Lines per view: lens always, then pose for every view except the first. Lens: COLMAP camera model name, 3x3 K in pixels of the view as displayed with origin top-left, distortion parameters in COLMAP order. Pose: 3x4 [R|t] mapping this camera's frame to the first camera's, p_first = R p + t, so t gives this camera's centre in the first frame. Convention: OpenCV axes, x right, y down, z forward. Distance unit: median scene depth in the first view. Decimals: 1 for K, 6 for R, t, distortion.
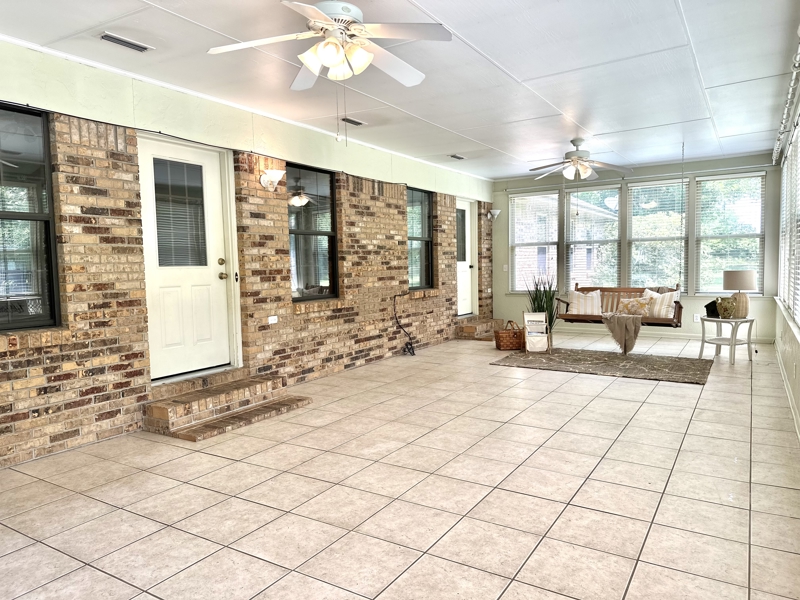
lens RADIAL K [[557.7, 0, 400.0], [0, 557.7, 300.0], [0, 0, 1]] dist [0.109244, -0.125487]
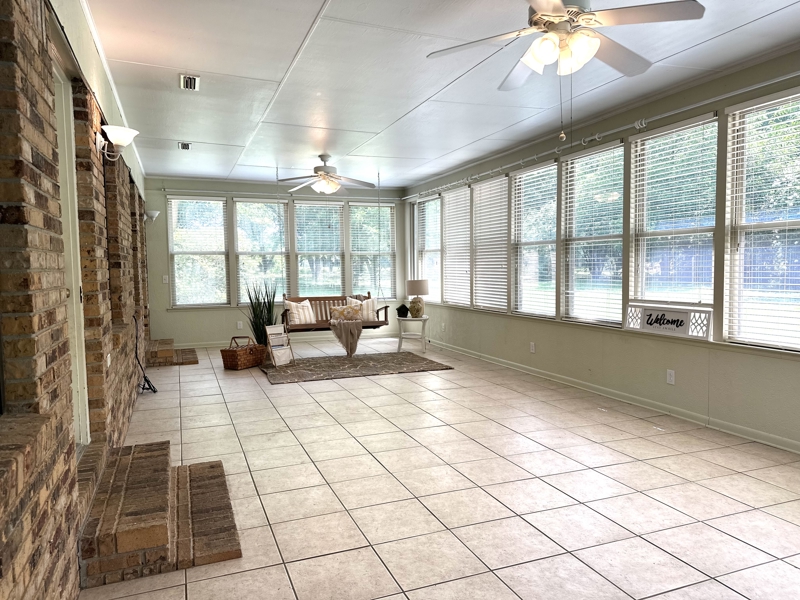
lens RADIAL K [[557.7, 0, 400.0], [0, 557.7, 300.0], [0, 0, 1]] dist [0.109244, -0.125487]
pose [[0.594060, -0.036831, 0.803577, -0.501558], [0.054298, 0.998509, 0.005624, -0.017890], [-0.802586, 0.040292, 0.595174, 0.318873]]
